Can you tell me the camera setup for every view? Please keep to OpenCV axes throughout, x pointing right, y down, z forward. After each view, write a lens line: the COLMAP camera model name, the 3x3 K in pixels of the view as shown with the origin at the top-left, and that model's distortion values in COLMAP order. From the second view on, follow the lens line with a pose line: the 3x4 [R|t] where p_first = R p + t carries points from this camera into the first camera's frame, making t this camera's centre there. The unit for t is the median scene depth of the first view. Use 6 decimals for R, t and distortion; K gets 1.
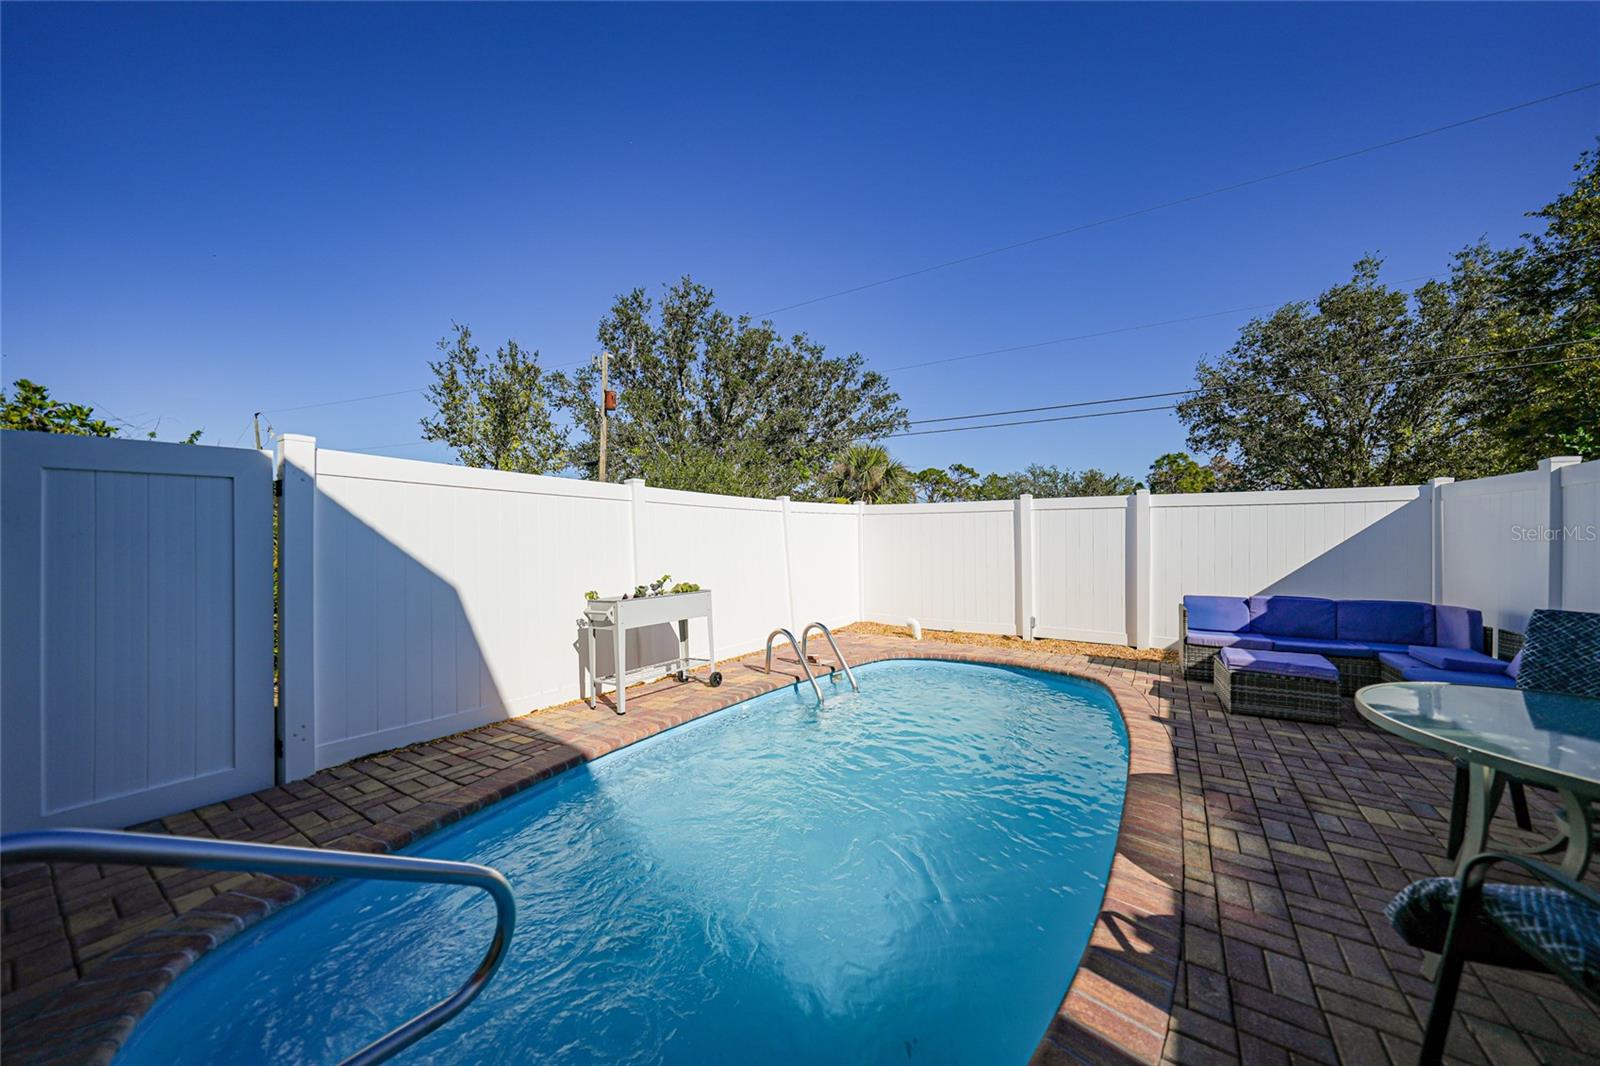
lens RADIAL K [[555.5, 0, 801.7], [0, 555.5, 533.8], [0, 0, 1]] dist [-0.027971, 0.006999]
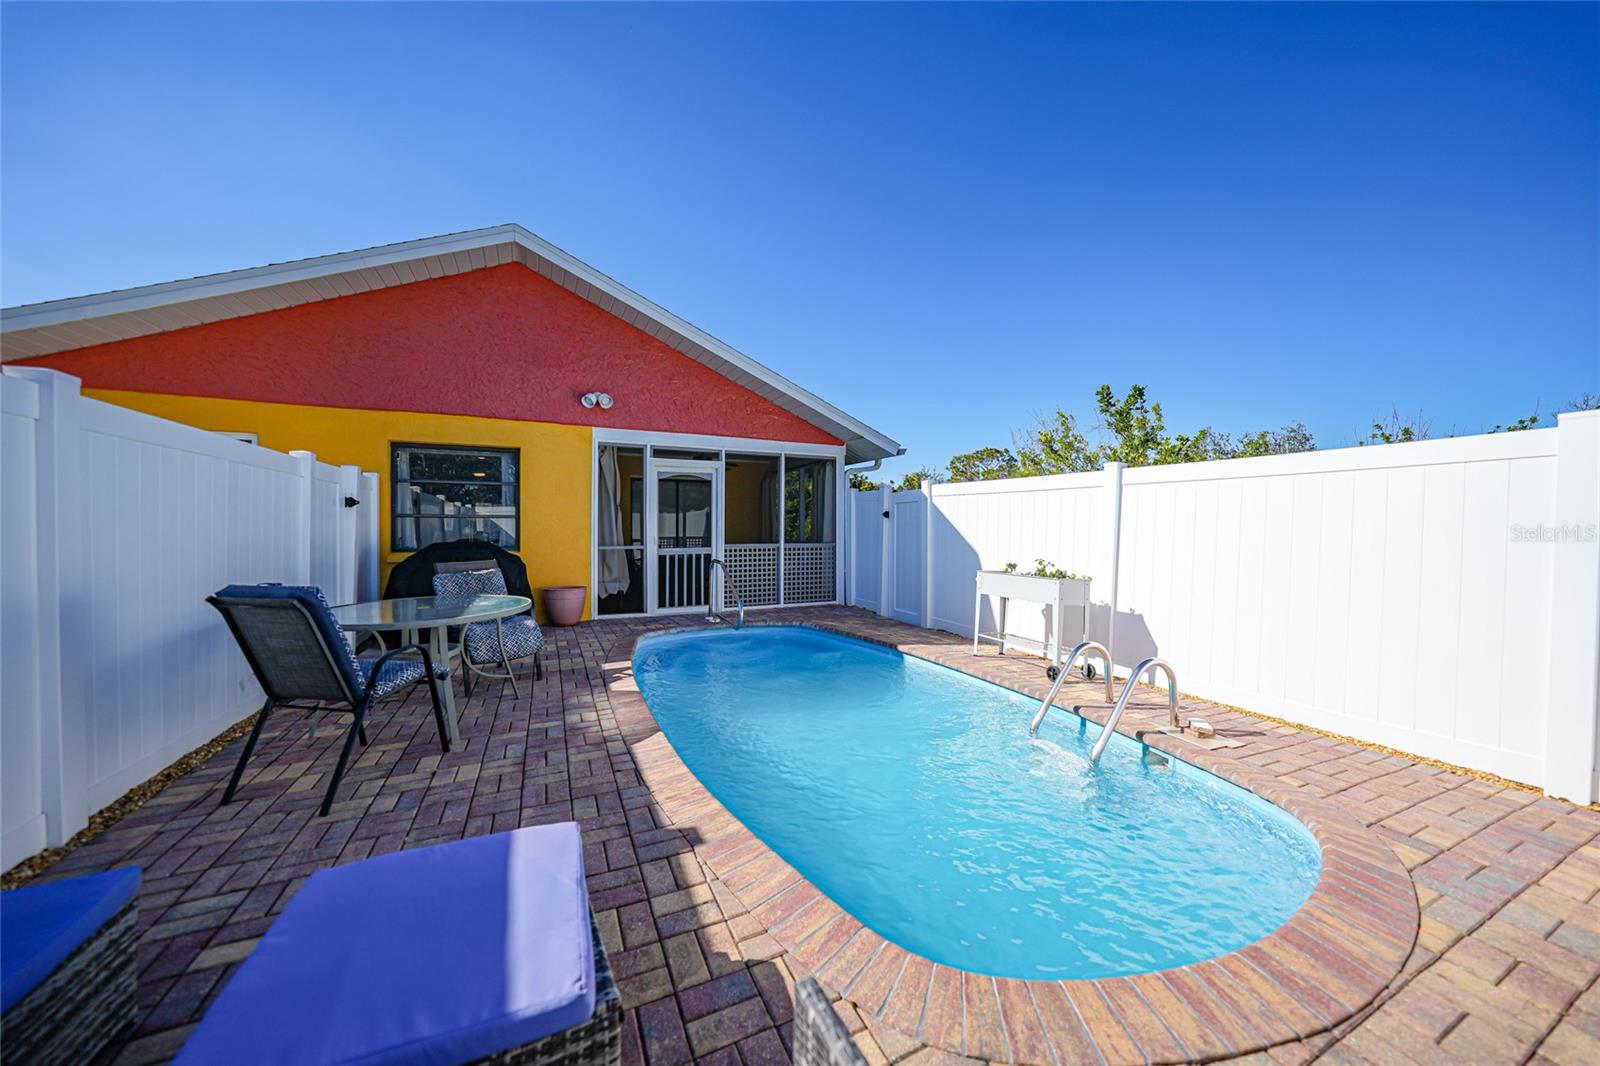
lens RADIAL K [[557.2, 0, 801.8], [0, 557.2, 530.1], [0, 0, 1]] dist [-0.028627, 0.006611]
pose [[-0.526833, -0.000107, -0.849969, 1.109379], [-0.000643, 1.000000, 0.000272, 0.023953], [0.849968, 0.000690, -0.526833, 1.447755]]
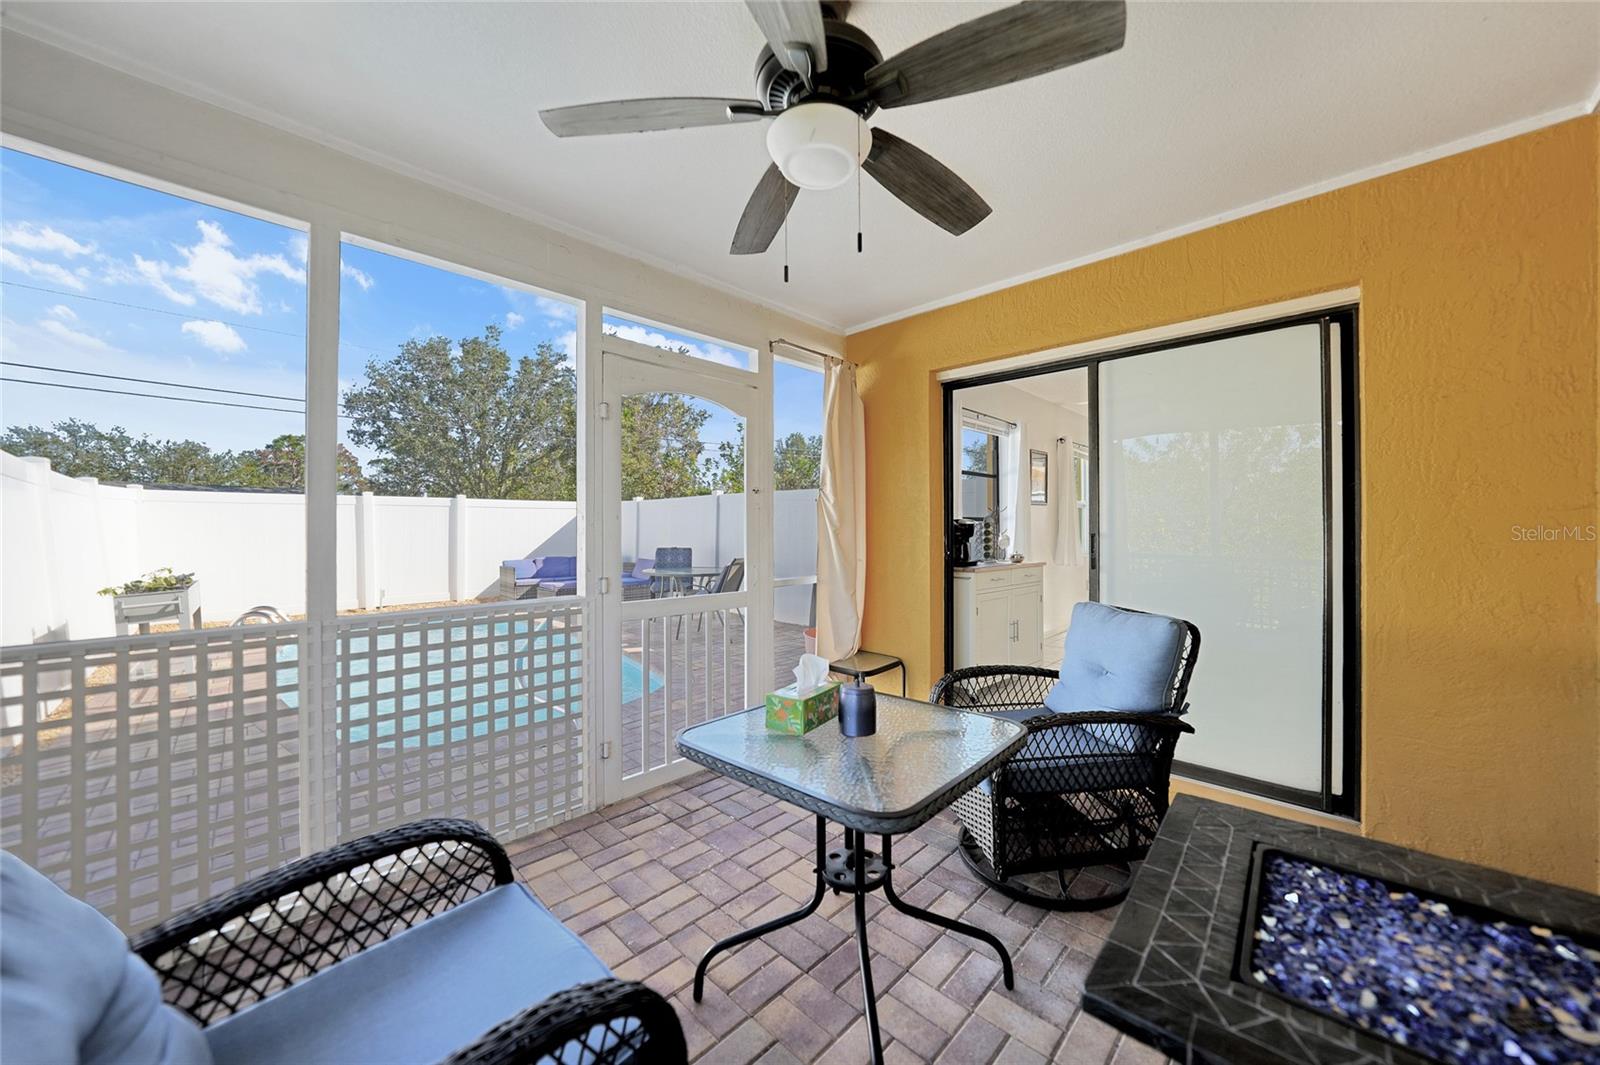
lens RADIAL K [[564.7, 0, 797.9], [0, 564.7, 525.5], [0, 0, 1]] dist [-0.020018, 0.007825]
pose [[0.205618, -0.001206, 0.978632, -1.215154], [-0.005272, 0.999983, 0.002340, -0.009920], [-0.978618, -0.005641, 0.205608, -0.375202]]
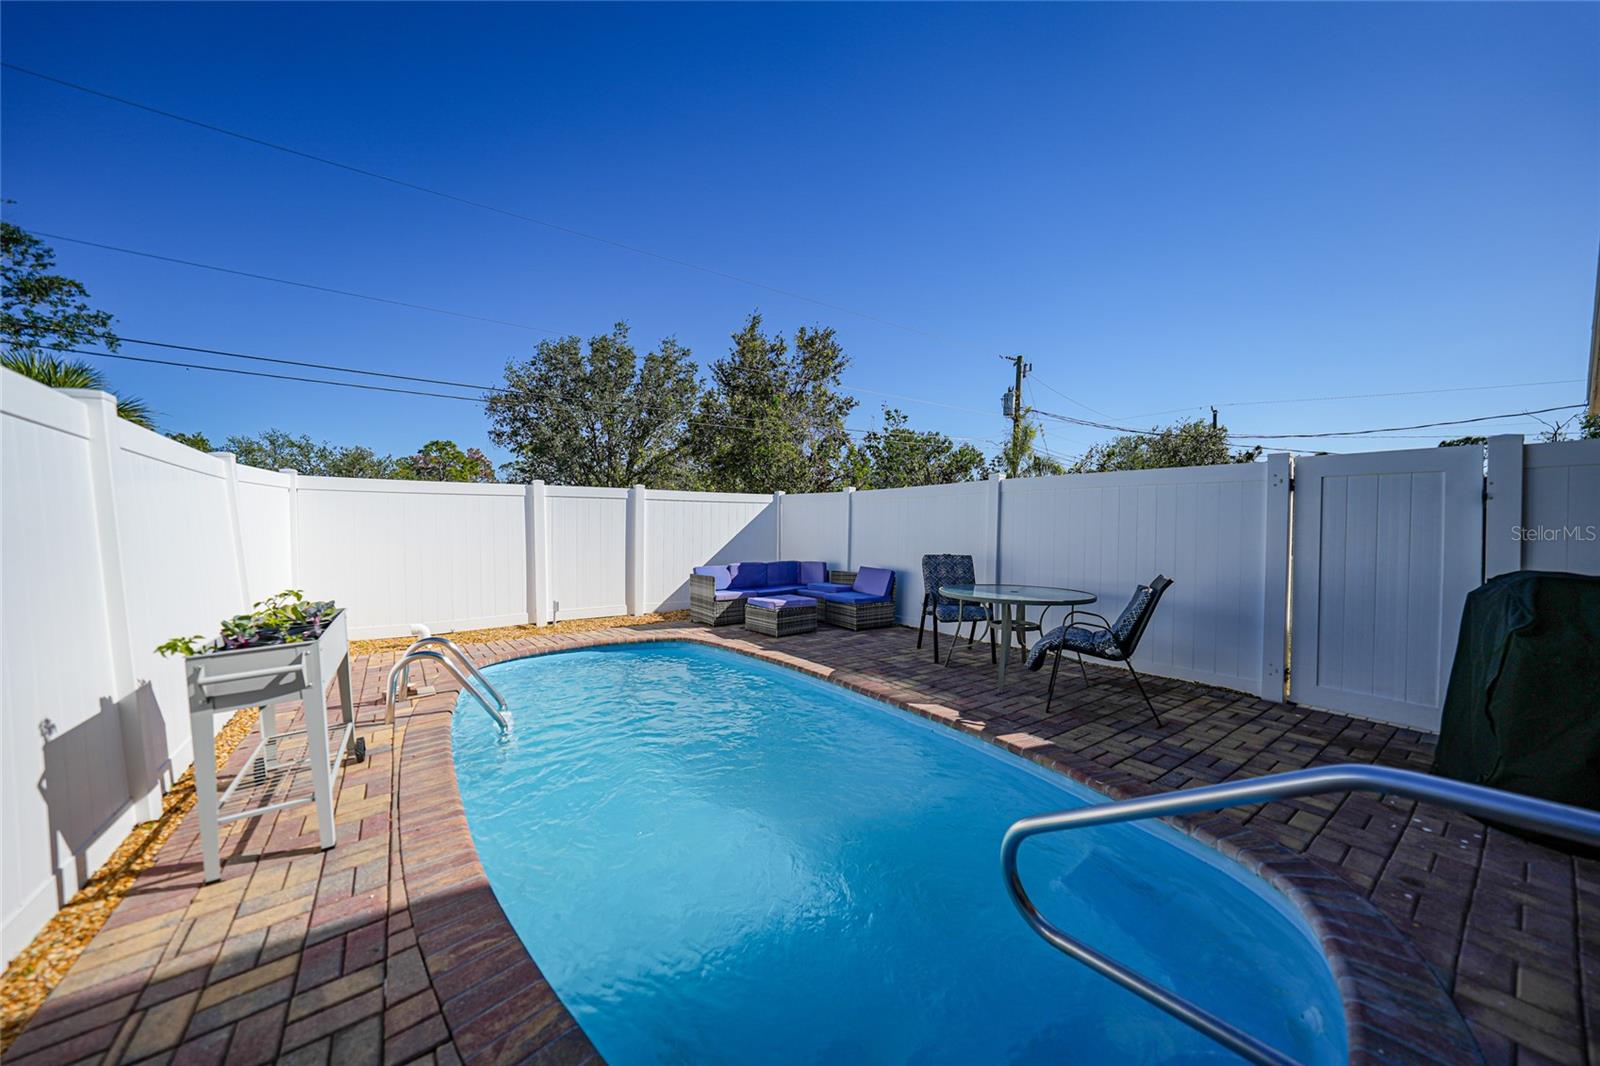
lens RADIAL K [[555.5, 0, 801.7], [0, 555.5, 533.8], [0, 0, 1]] dist [-0.027971, 0.006999]
pose [[0.349775, -0.013410, 0.936738, -0.708113], [-0.009587, 0.999794, 0.017893, 0.005651], [-0.936785, -0.015239, 0.349574, 0.416127]]
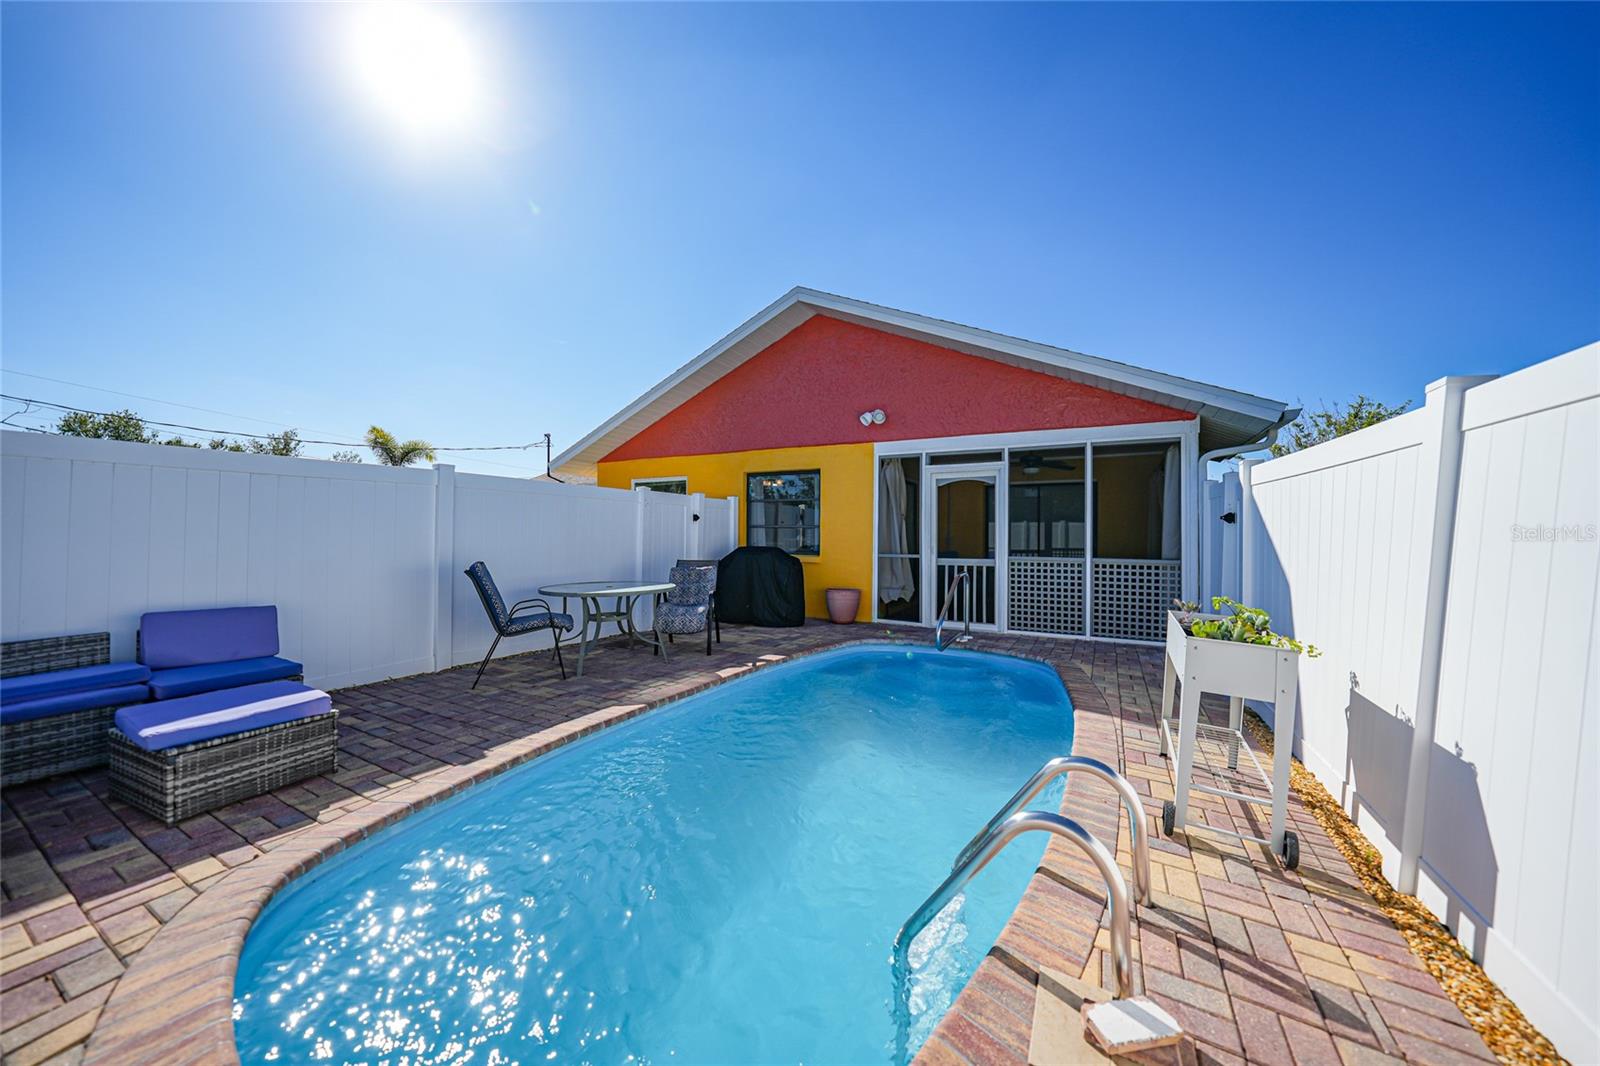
lens RADIAL K [[557.2, 0, 801.8], [0, 557.2, 530.1], [0, 0, 1]] dist [-0.028627, 0.006611]
pose [[-0.997076, -0.012929, -0.075320, 0.263773], [-0.011909, 0.999831, -0.013979, 0.025738], [0.075488, -0.013041, -0.997061, 1.867176]]
